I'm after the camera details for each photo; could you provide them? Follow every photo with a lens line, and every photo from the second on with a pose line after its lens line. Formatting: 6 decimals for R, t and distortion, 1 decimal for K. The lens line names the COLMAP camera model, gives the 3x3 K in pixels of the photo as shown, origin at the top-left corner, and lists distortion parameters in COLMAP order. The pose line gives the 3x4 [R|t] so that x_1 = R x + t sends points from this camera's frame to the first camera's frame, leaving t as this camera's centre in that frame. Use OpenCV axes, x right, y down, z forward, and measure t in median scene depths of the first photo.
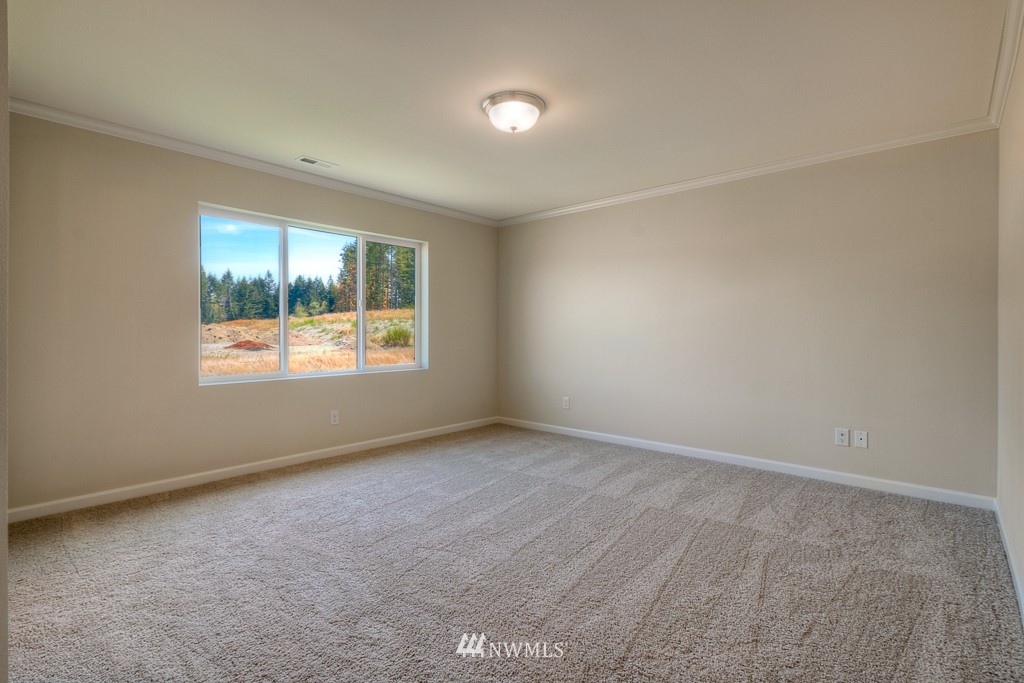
lens RADIAL K [[475.7, 0, 507.7], [0, 475.7, 338.3], [0, 0, 1]] dist [0.003821, -0.000427]
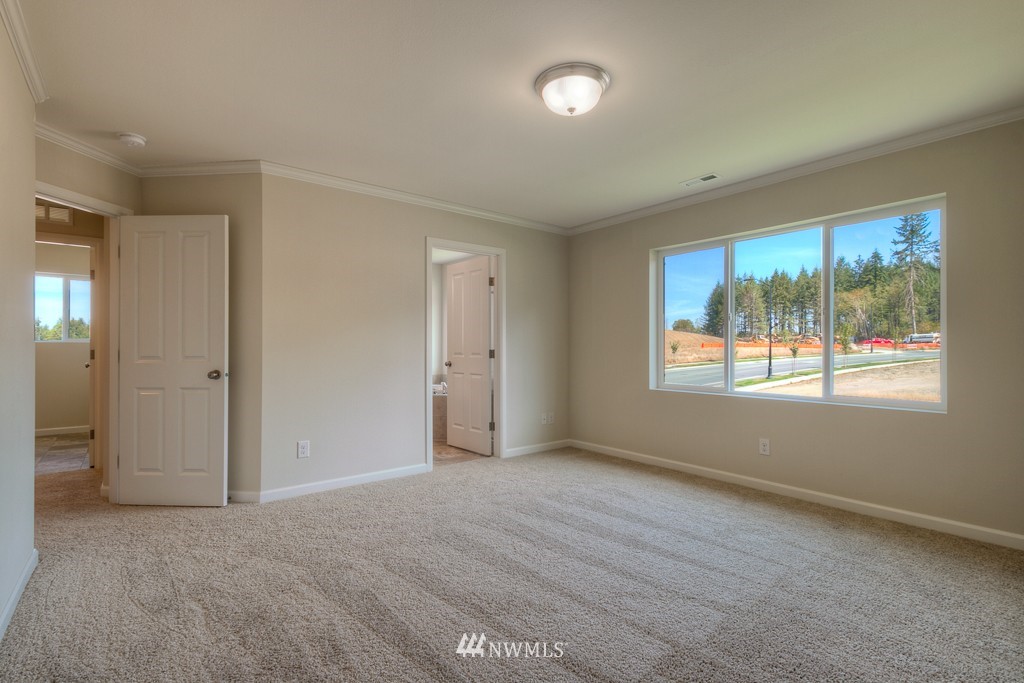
lens RADIAL K [[475.7, 0, 509.6], [0, 475.7, 347.3], [0, 0, 1]] dist [0.003821, -0.000427]
pose [[-0.170797, -0.008070, -0.985273, 0.669177], [-0.018963, 0.999808, -0.004902, -0.002843], [0.985124, 0.017847, -0.170917, 0.795968]]
